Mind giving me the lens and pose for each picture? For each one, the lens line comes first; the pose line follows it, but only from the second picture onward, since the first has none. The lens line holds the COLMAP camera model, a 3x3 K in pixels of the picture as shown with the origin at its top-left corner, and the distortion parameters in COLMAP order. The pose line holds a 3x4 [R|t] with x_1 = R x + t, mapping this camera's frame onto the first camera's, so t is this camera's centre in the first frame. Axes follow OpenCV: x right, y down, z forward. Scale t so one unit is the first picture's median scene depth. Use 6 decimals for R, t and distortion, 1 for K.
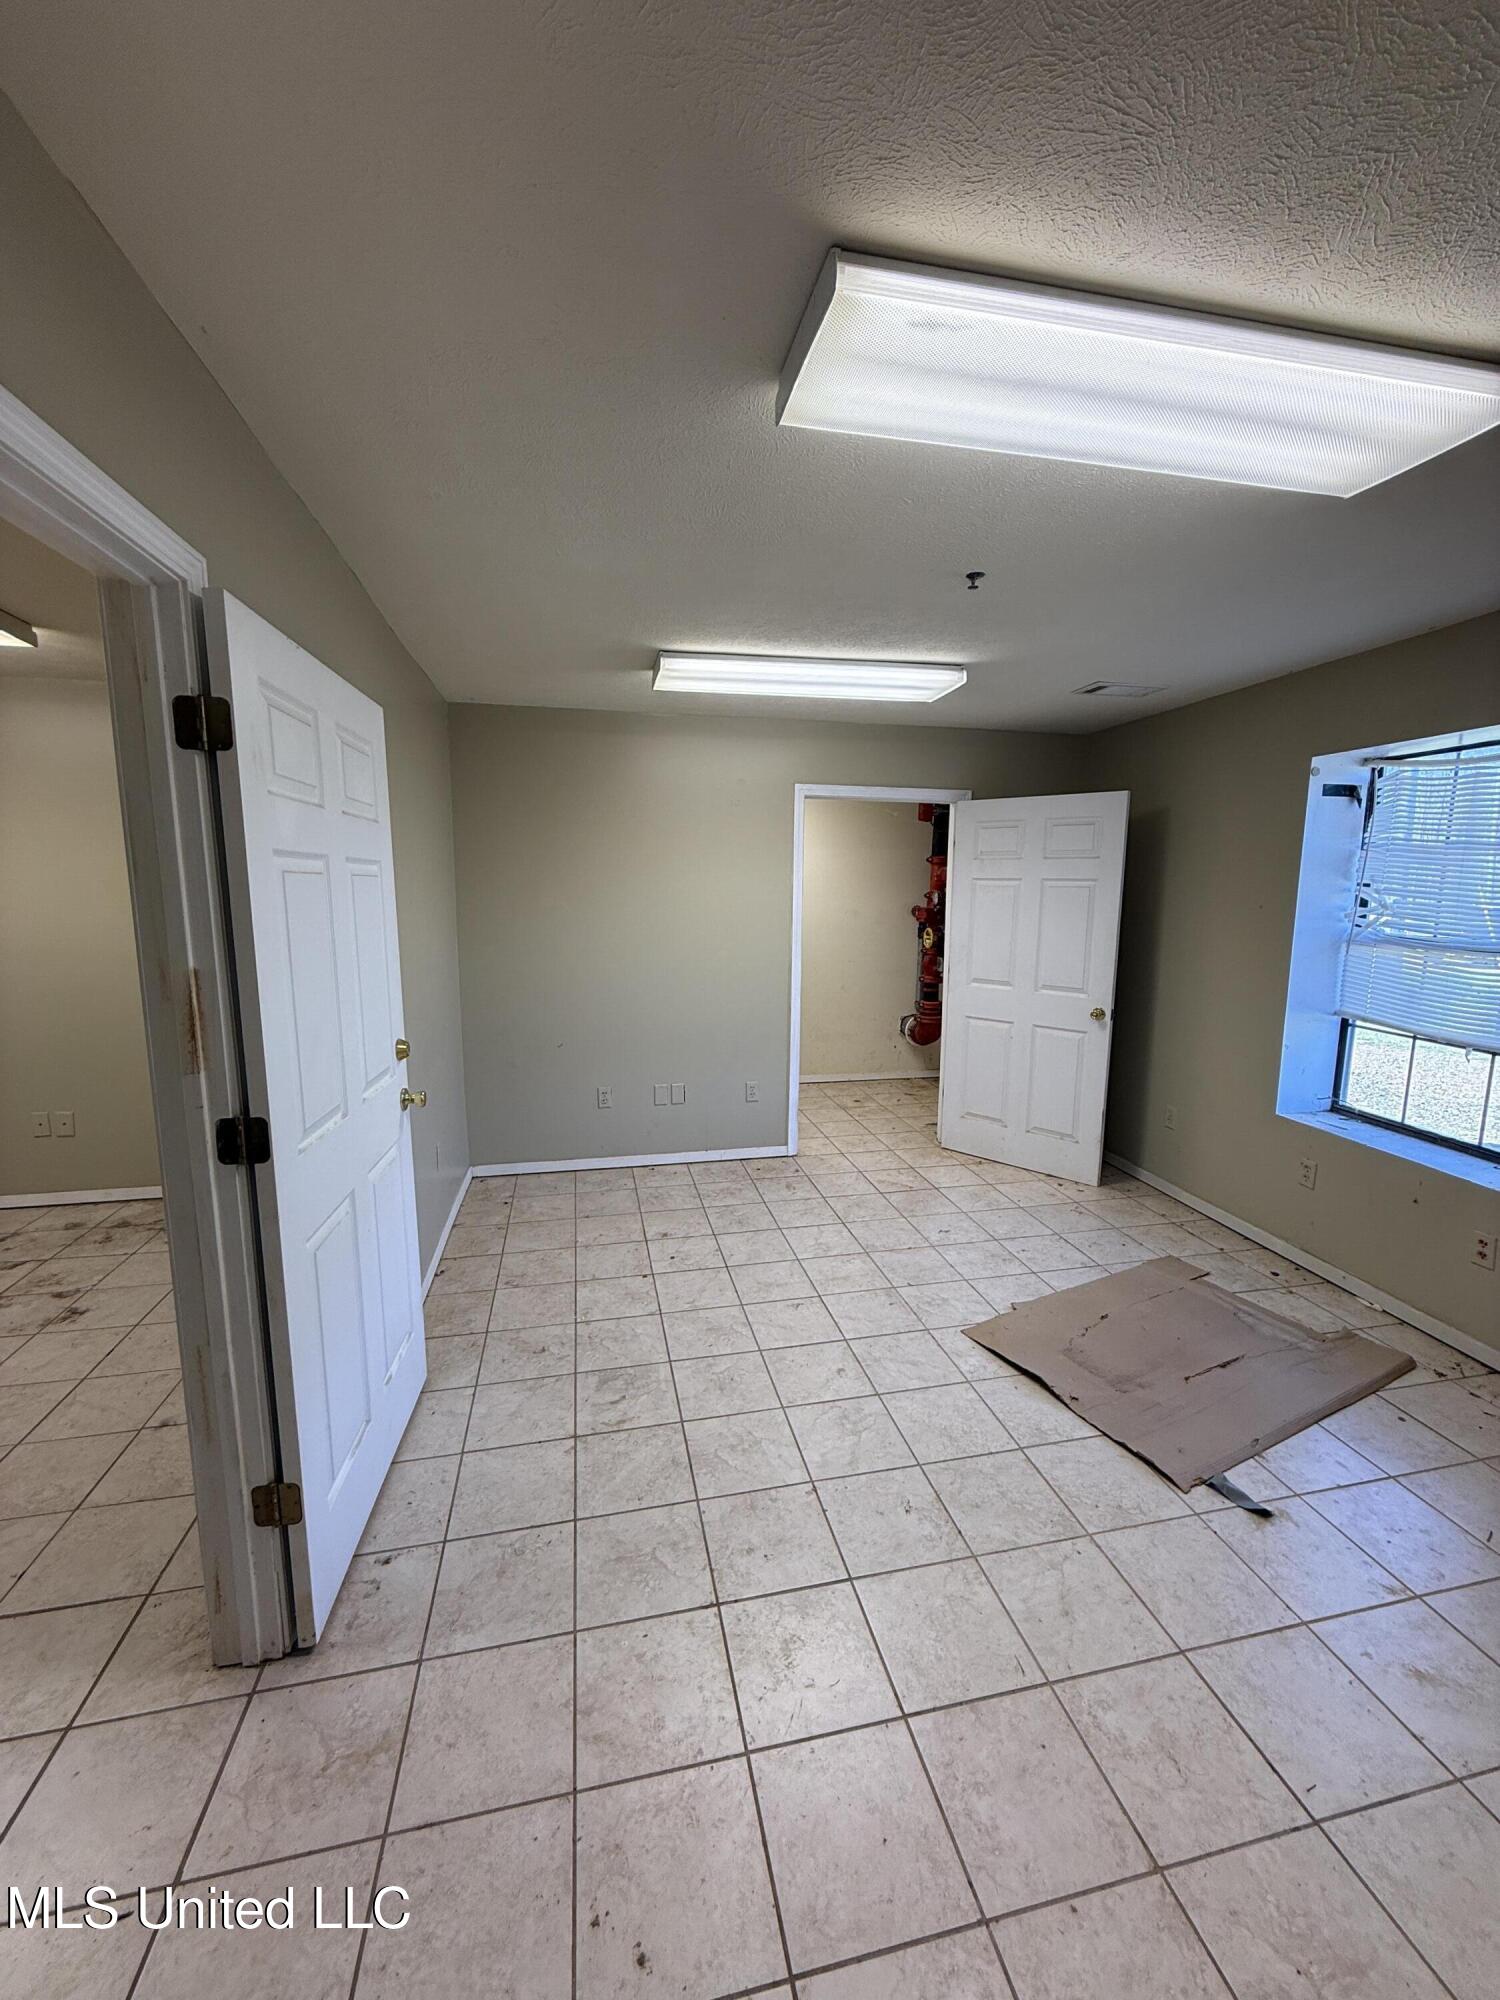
lens RADIAL K [[792.0, 0, 748.5], [0, 792.0, 996.0], [0, 0, 1]] dist [0.000079, -0.000056]
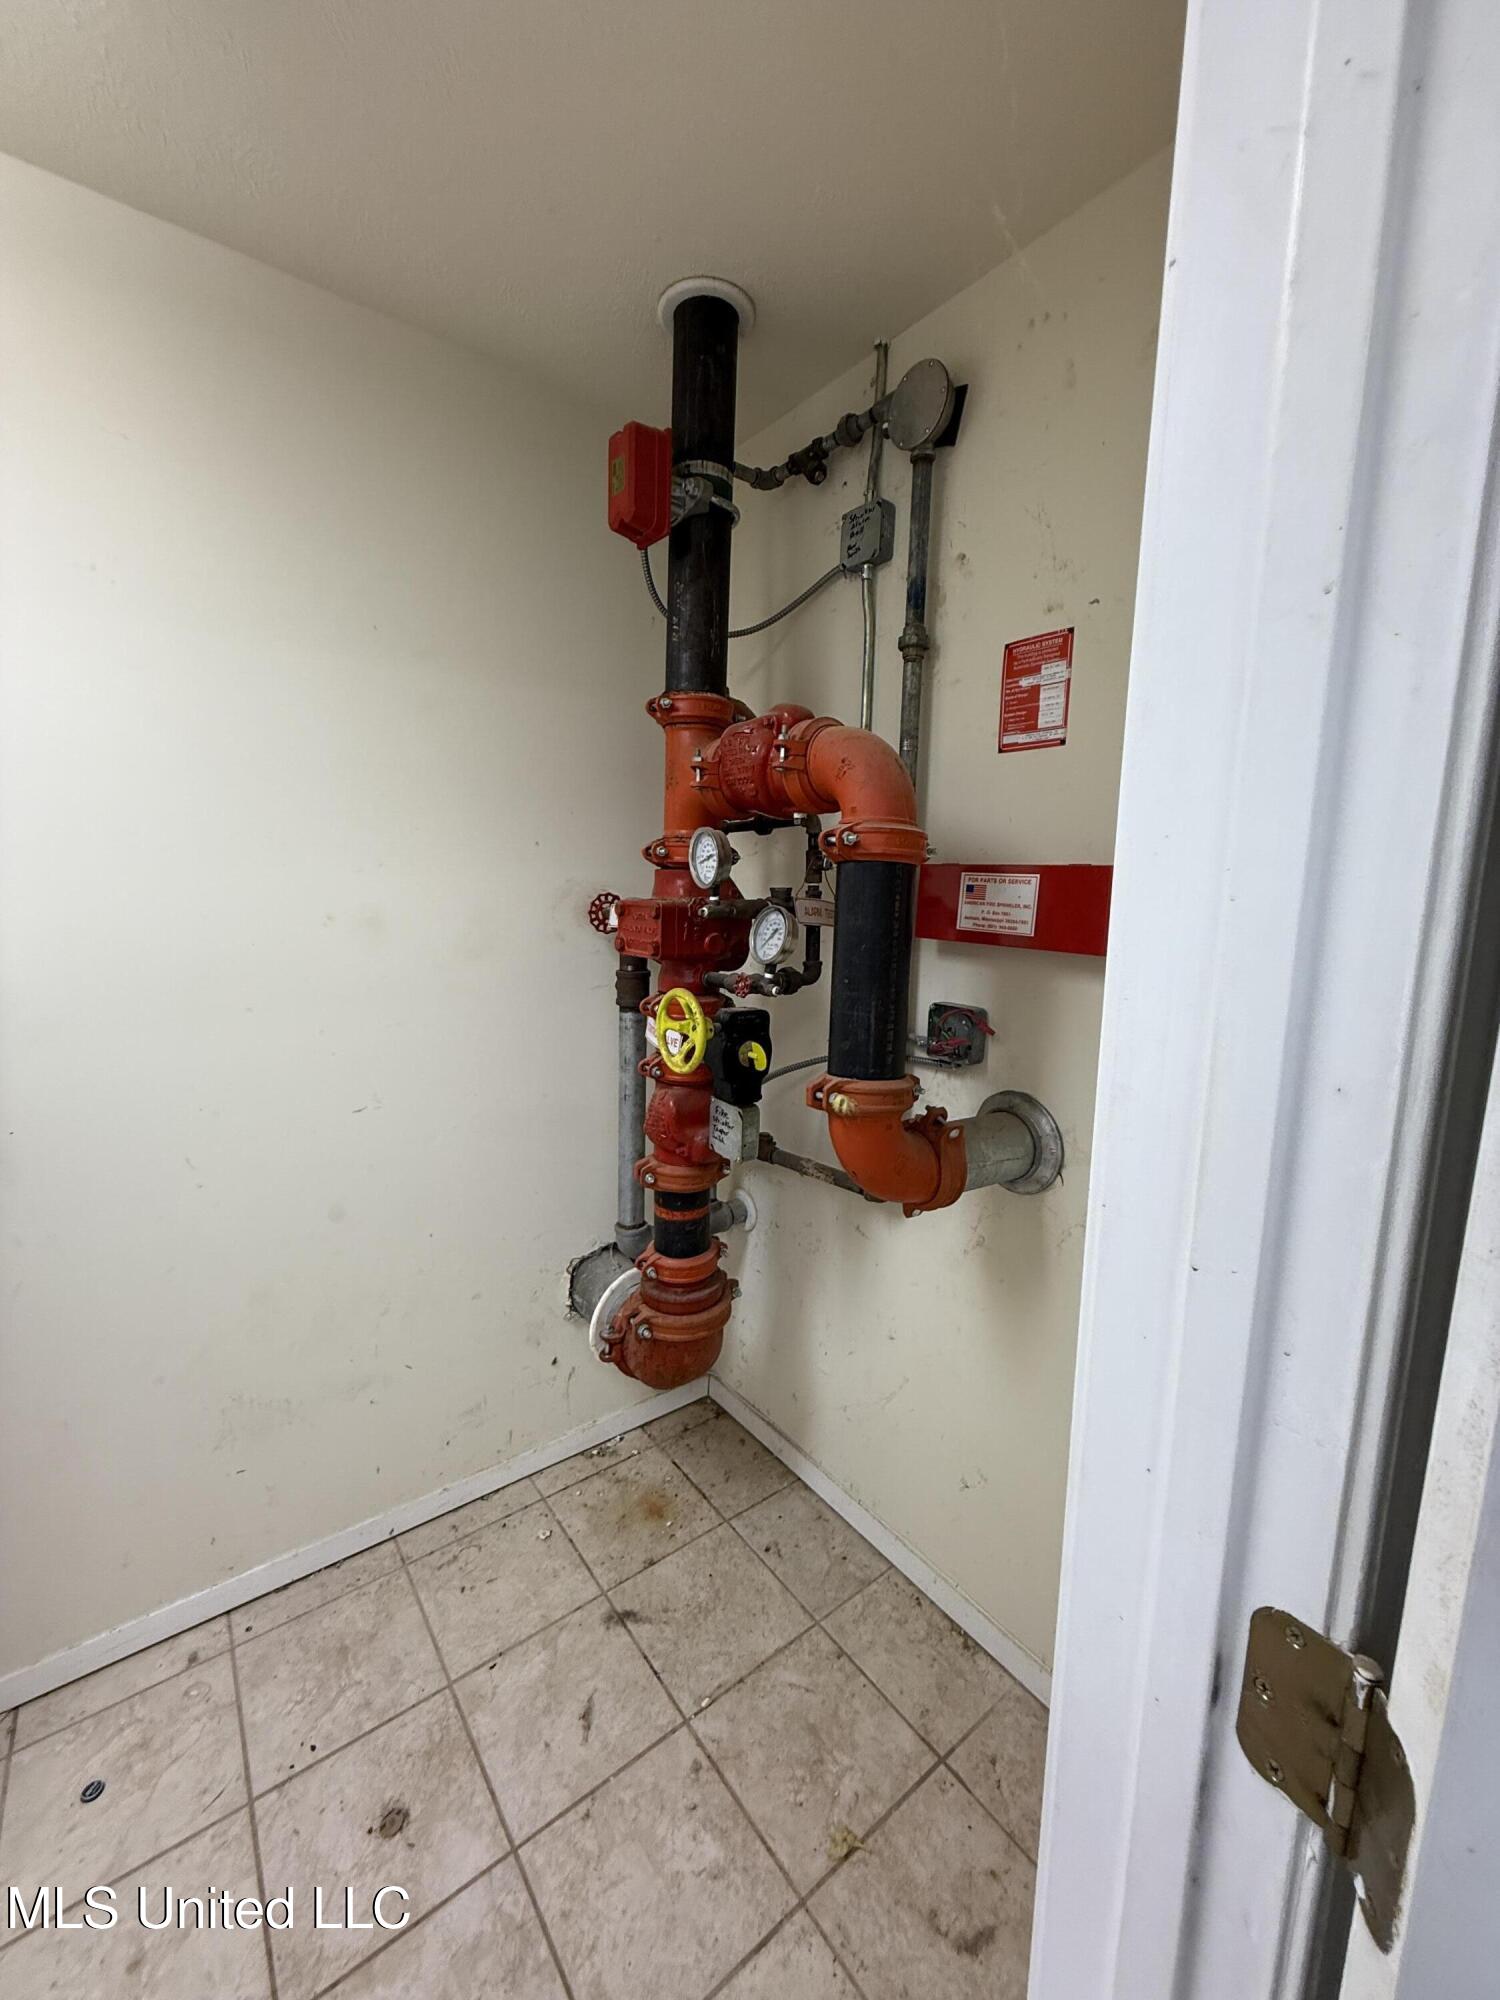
lens RADIAL K [[792.0, 0, 750.5], [0, 792.0, 995.6], [0, 0, 1]] dist [0.000079, -0.000056]
pose [[0.900027, -0.053842, 0.432496, 0.140224], [0.048397, 0.998549, 0.023596, -0.084878], [-0.433139, -0.000306, 0.901327, 0.750801]]
